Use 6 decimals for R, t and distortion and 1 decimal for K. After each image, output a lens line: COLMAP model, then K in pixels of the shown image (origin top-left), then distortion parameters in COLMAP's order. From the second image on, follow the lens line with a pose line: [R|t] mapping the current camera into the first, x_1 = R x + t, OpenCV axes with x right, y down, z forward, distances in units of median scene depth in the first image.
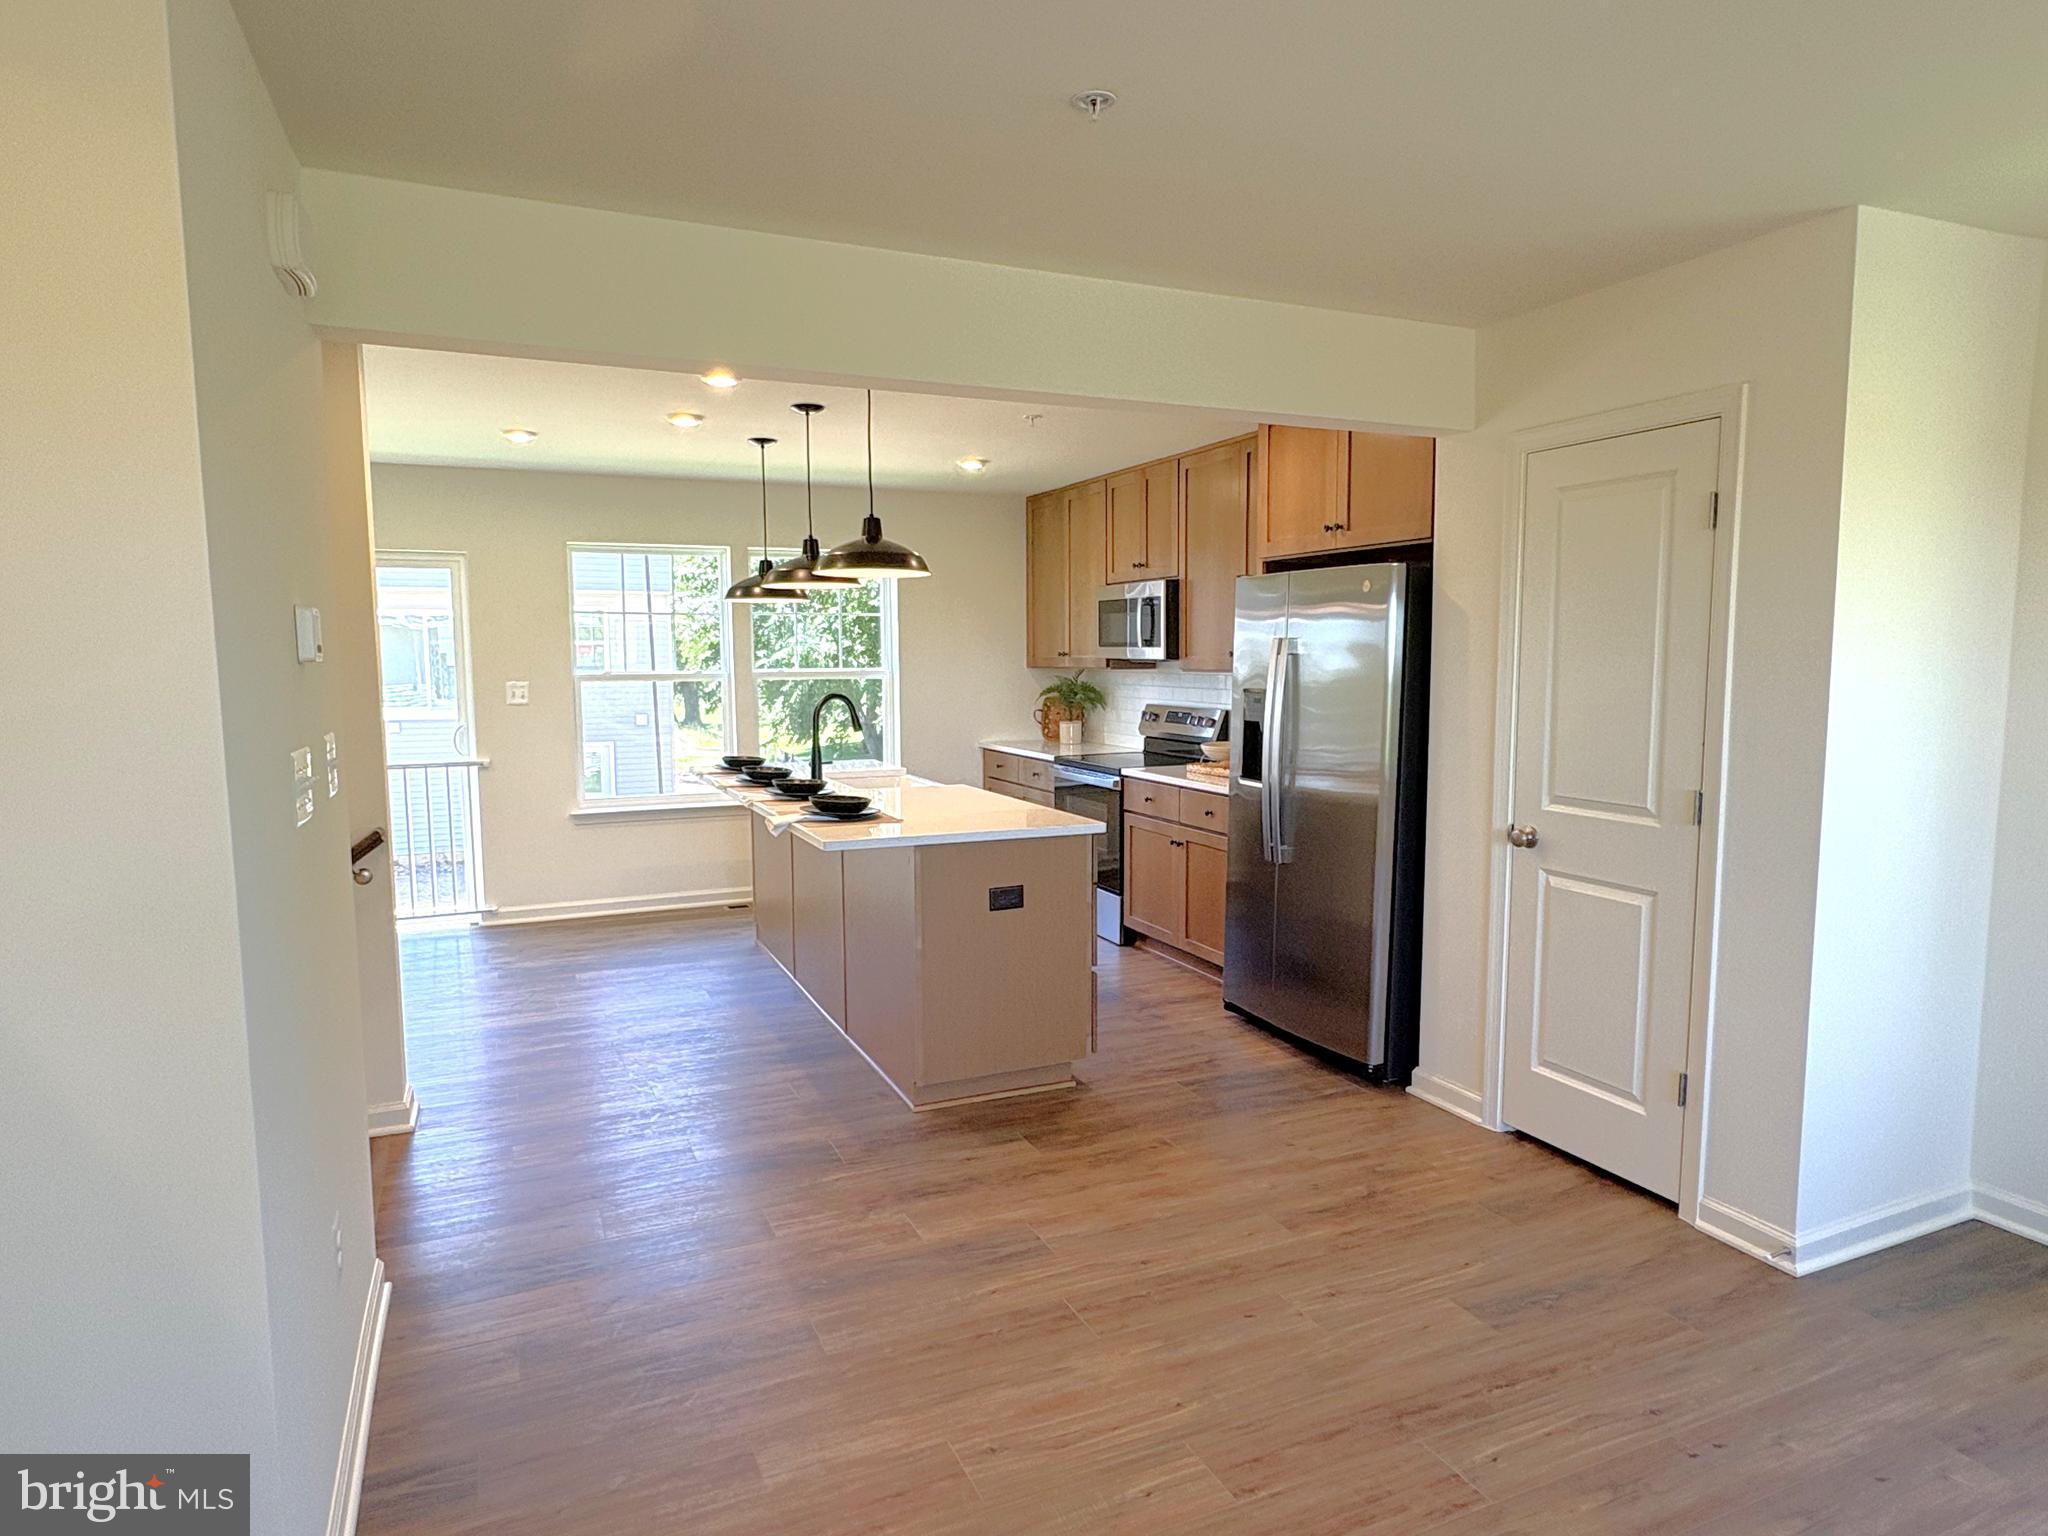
lens RADIAL K [[1205.7, 0, 1022.1], [0, 1205.7, 762.3], [0, 0, 1]] dist [0.002702, -0.000245]
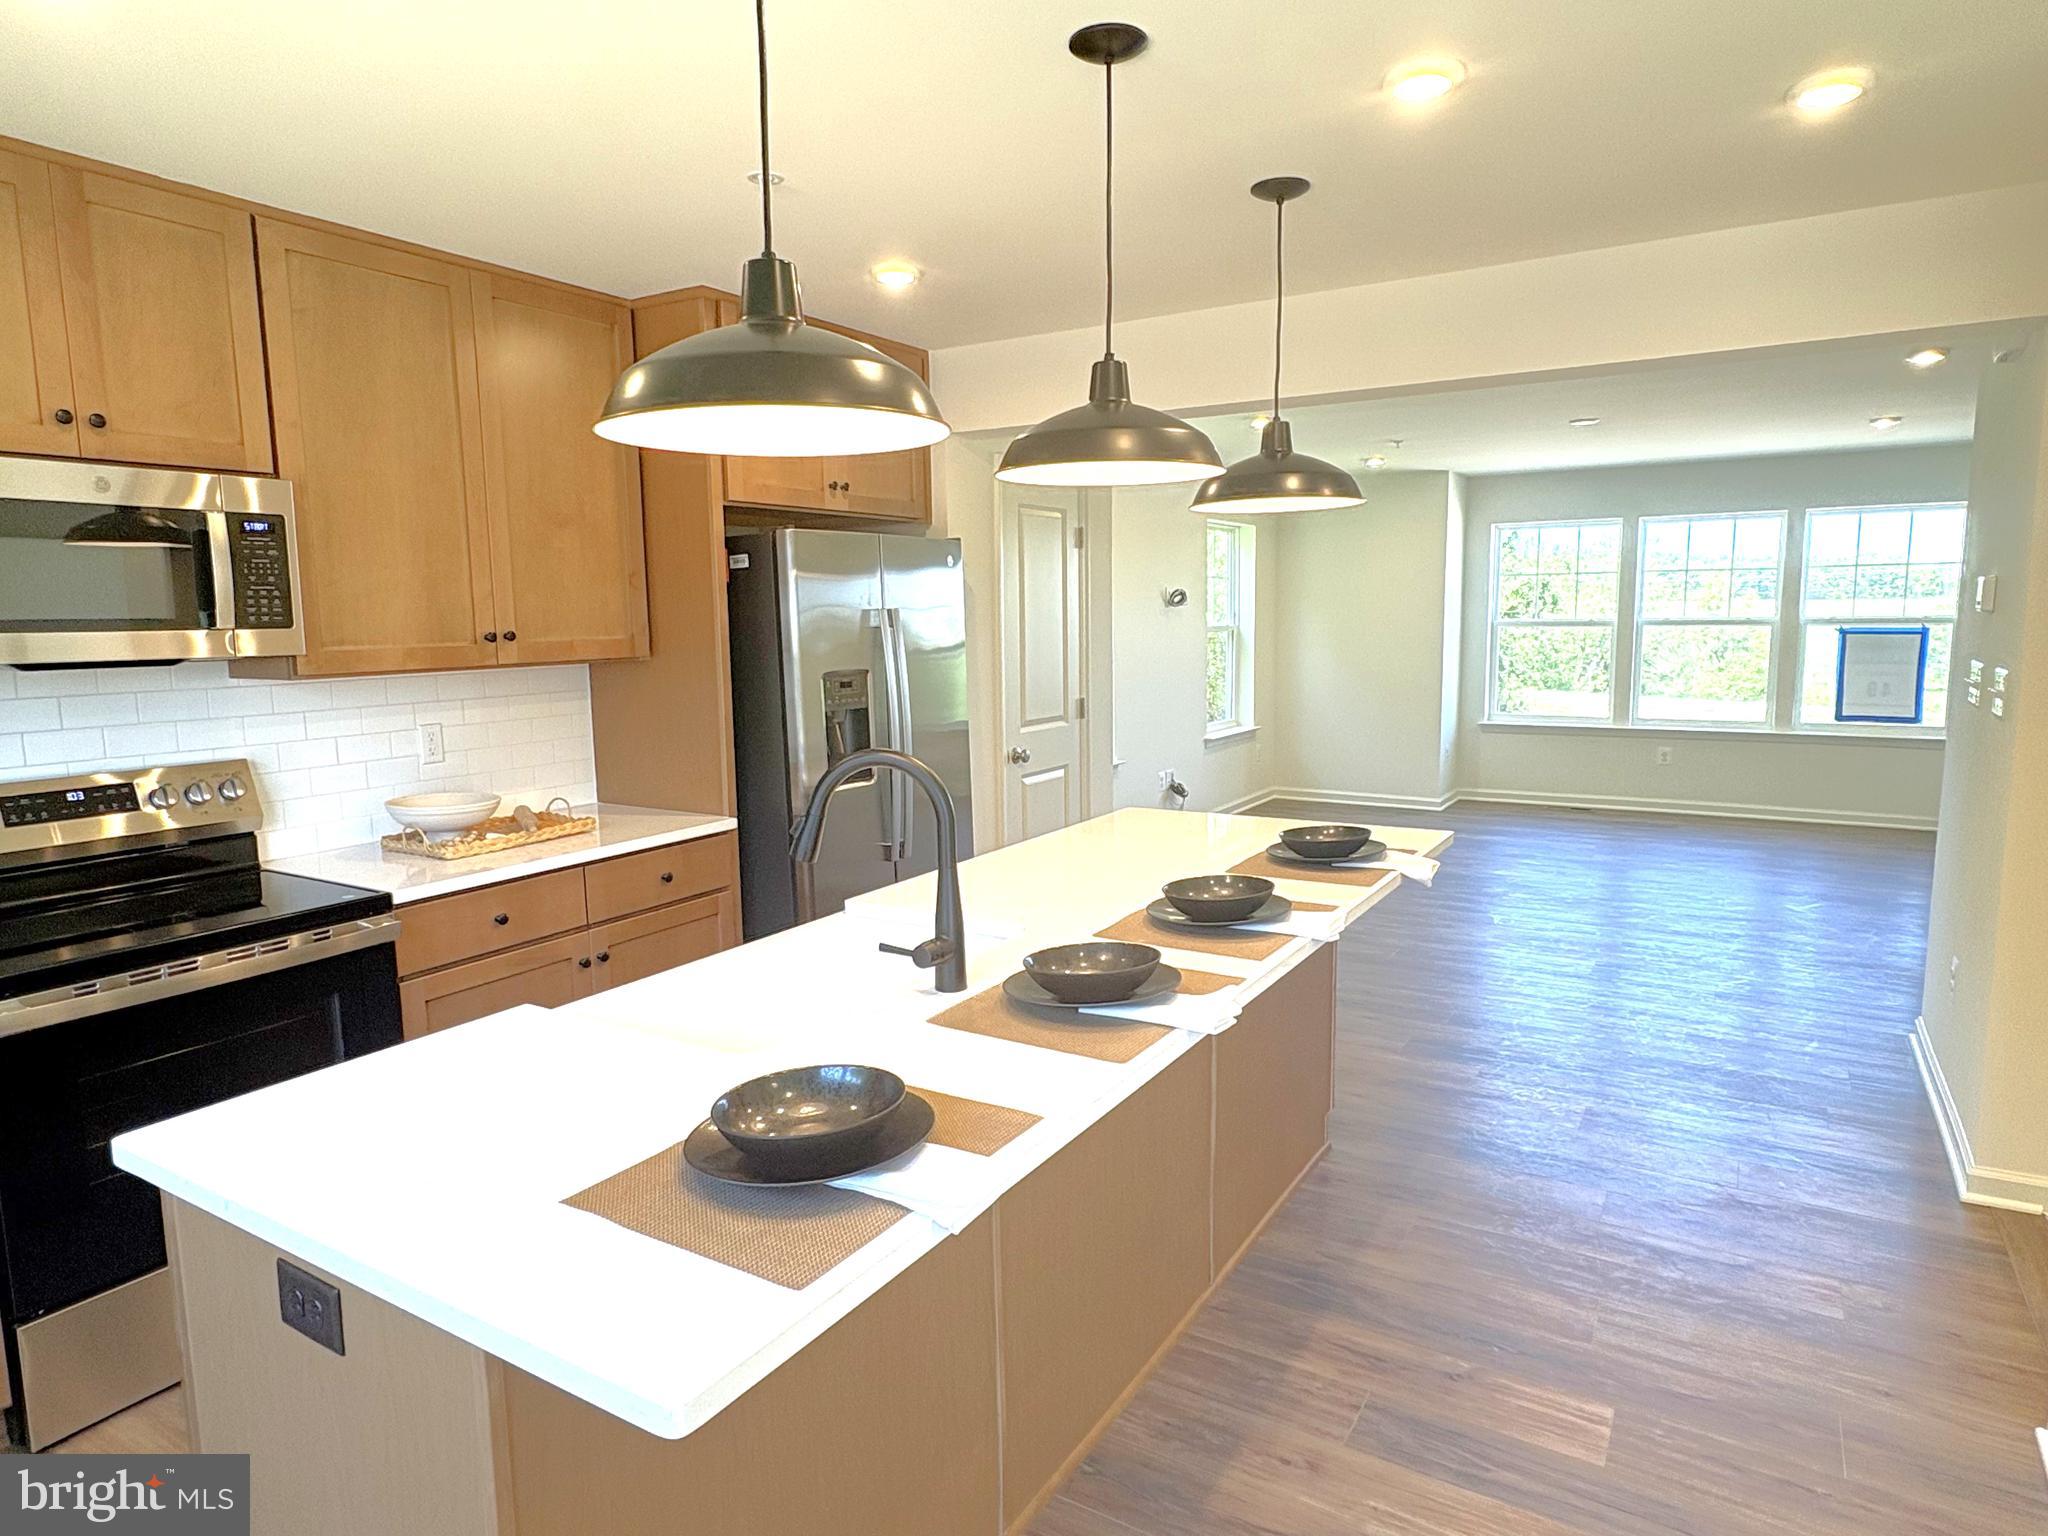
lens RADIAL K [[1199.5, 0, 1024.0], [0, 1199.5, 768.0], [0, 0, 1]] dist [0.000270, 0.000613]
pose [[-0.565658, -0.096176, 0.819013, -0.497842], [0.092354, 0.979539, 0.178811, -0.118577], [-0.819452, 0.176784, -0.545202, 1.230005]]
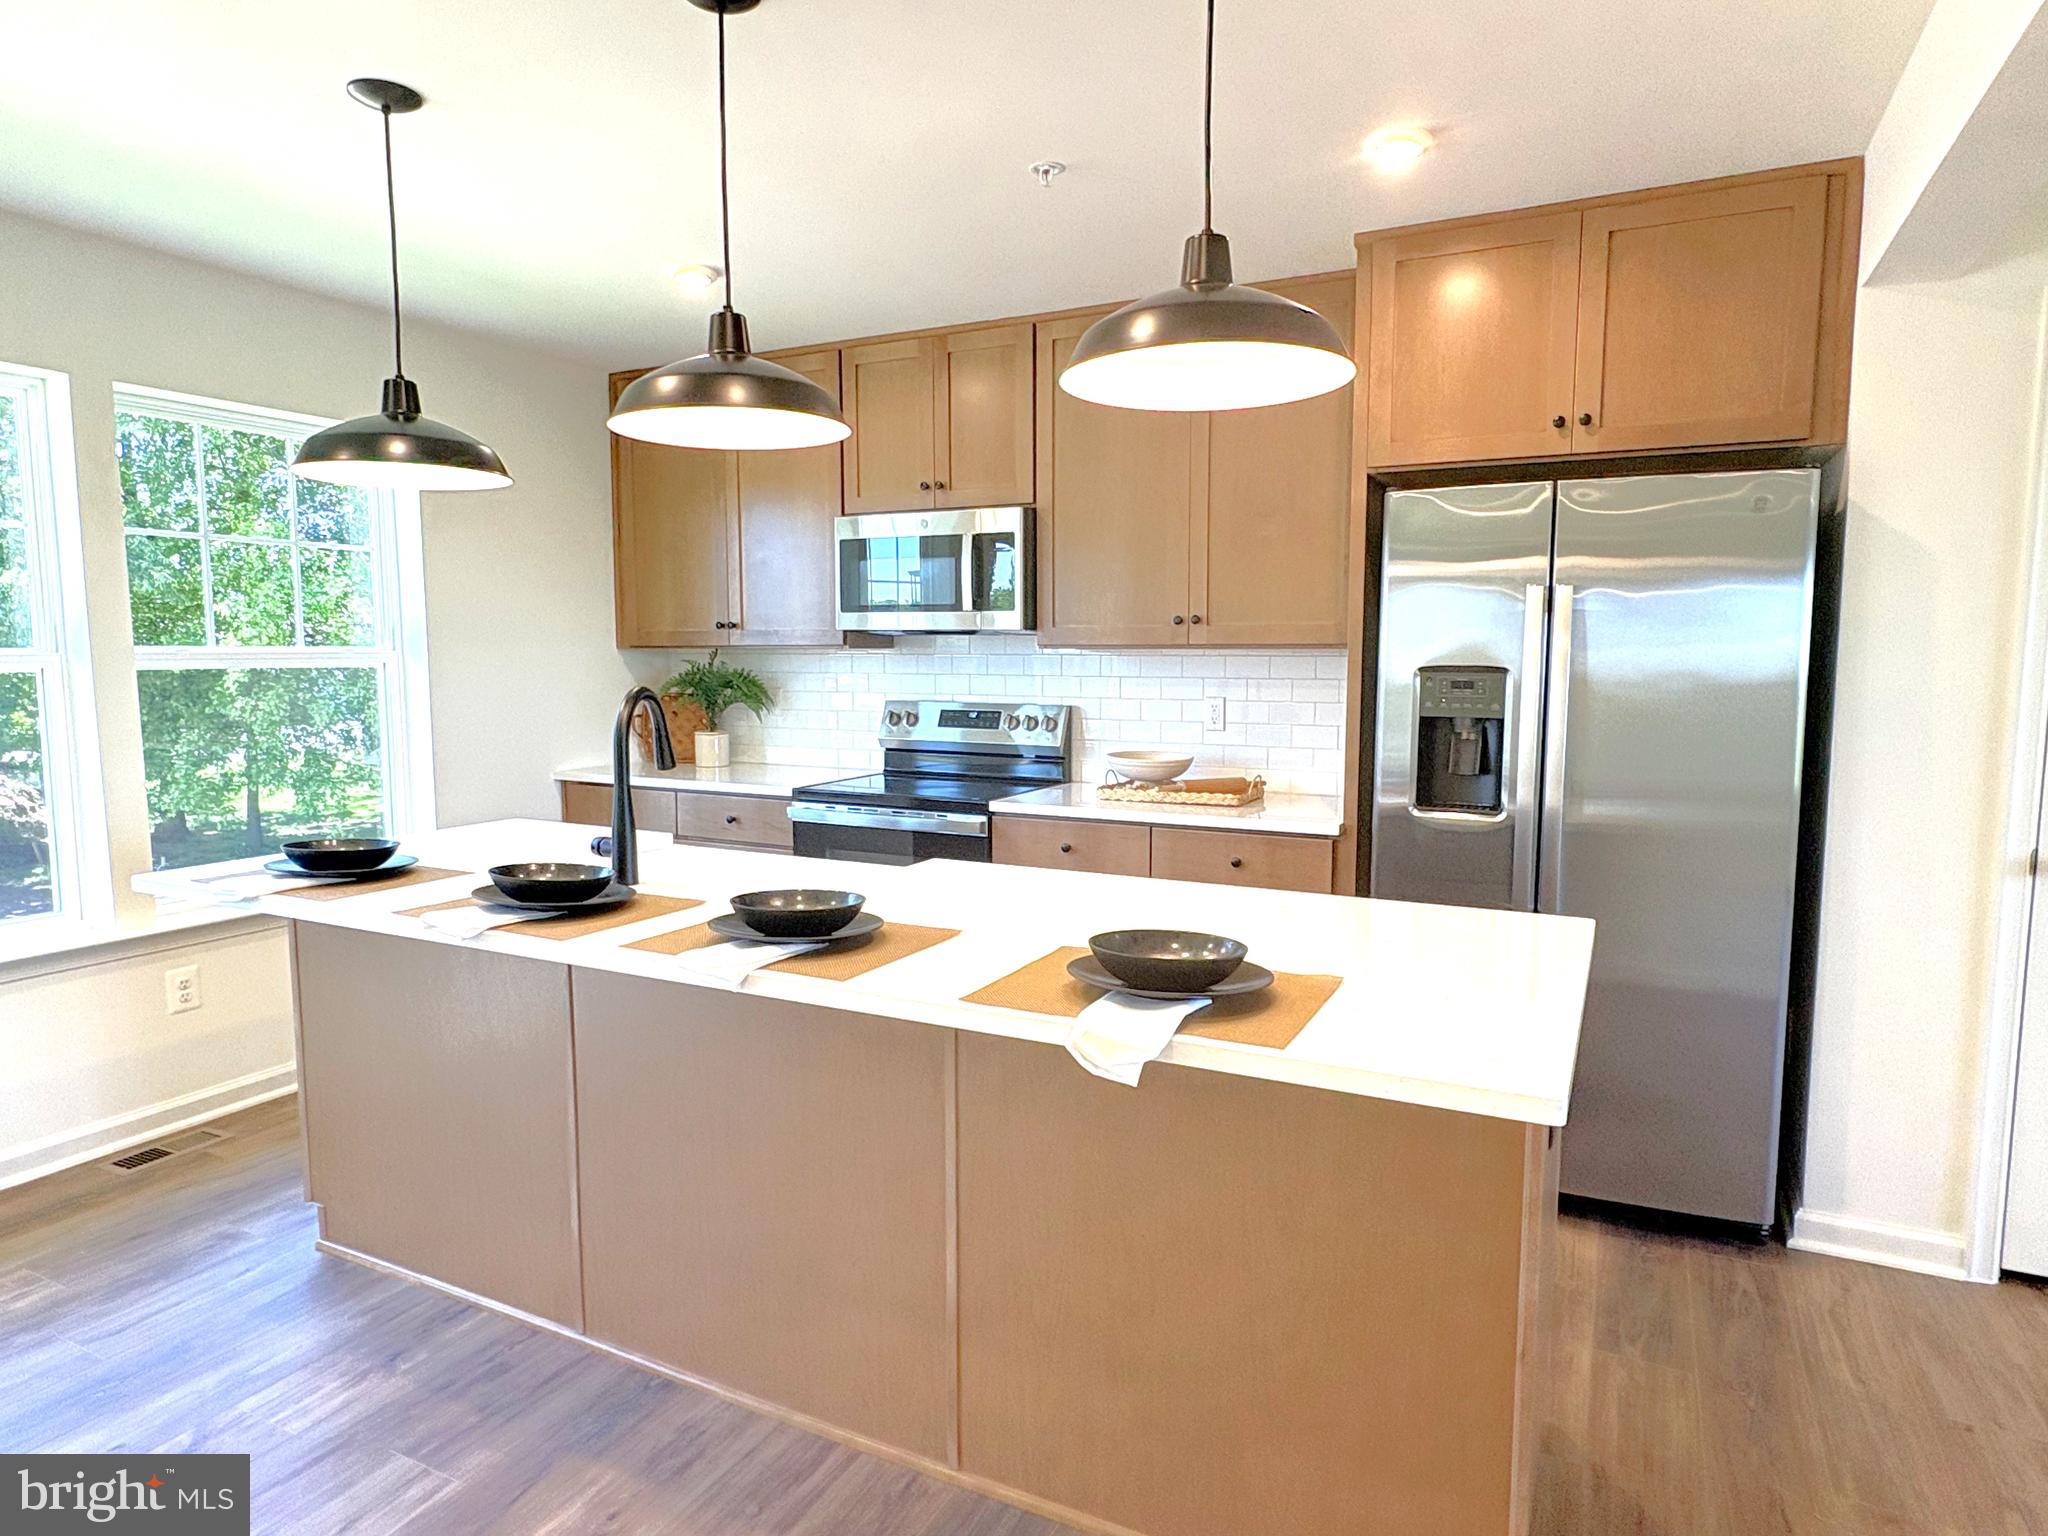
lens RADIAL K [[1201.5, 0, 1014.2], [0, 1201.5, 769.6], [0, 0, 1]] dist [-0.003028, -0.000087]
pose [[0.780346, -0.060133, 0.622450, -0.349930], [0.054807, 0.998112, 0.027715, -0.033480], [-0.622942, 0.012487, 0.782169, 0.590611]]
